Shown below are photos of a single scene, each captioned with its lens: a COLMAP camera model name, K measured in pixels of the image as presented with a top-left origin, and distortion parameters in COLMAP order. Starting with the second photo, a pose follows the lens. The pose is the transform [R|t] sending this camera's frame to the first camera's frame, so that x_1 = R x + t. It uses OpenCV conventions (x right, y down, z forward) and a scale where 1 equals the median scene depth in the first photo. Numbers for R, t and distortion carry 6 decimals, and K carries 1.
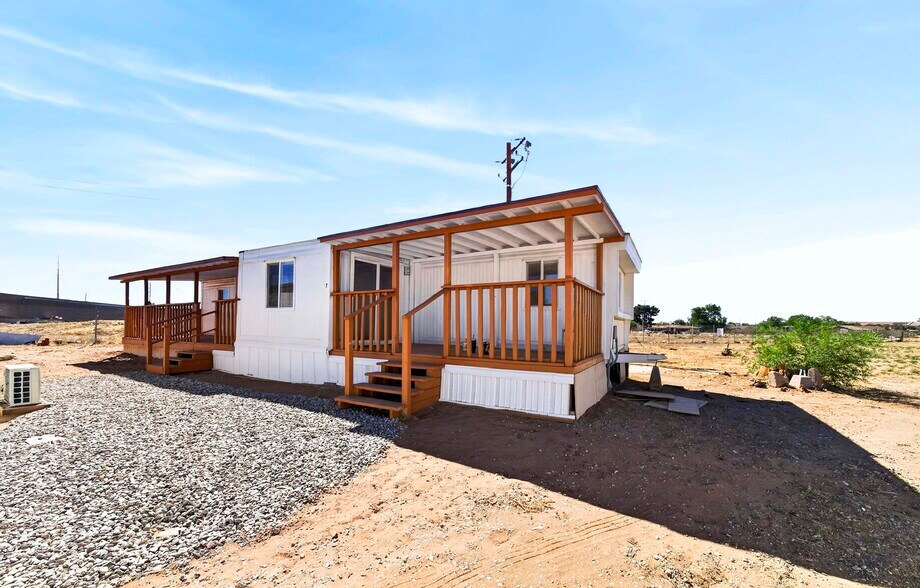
lens RADIAL K [[357.4, 0, 473.1], [0, 357.4, 324.6], [0, 0, 1]] dist [-0.012121, -0.000386]
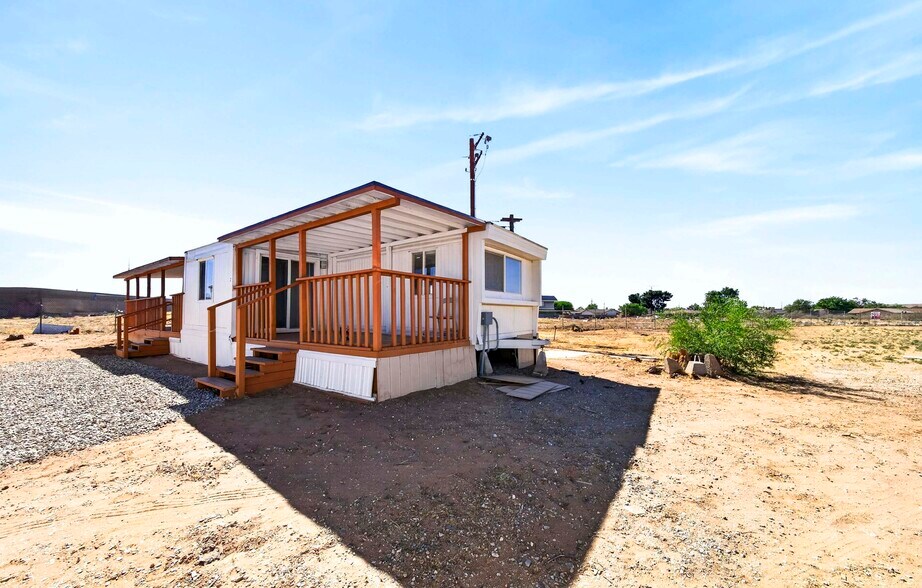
lens RADIAL K [[340.6, 0, 461.1], [0, 340.6, 309.3], [0, 0, 1]] dist [-0.000469, -0.005234]
pose [[0.993237, -0.013558, -0.115308, 0.421370], [0.012488, 0.999872, -0.009997, 0.003611], [0.115429, 0.008490, 0.993279, 0.012339]]
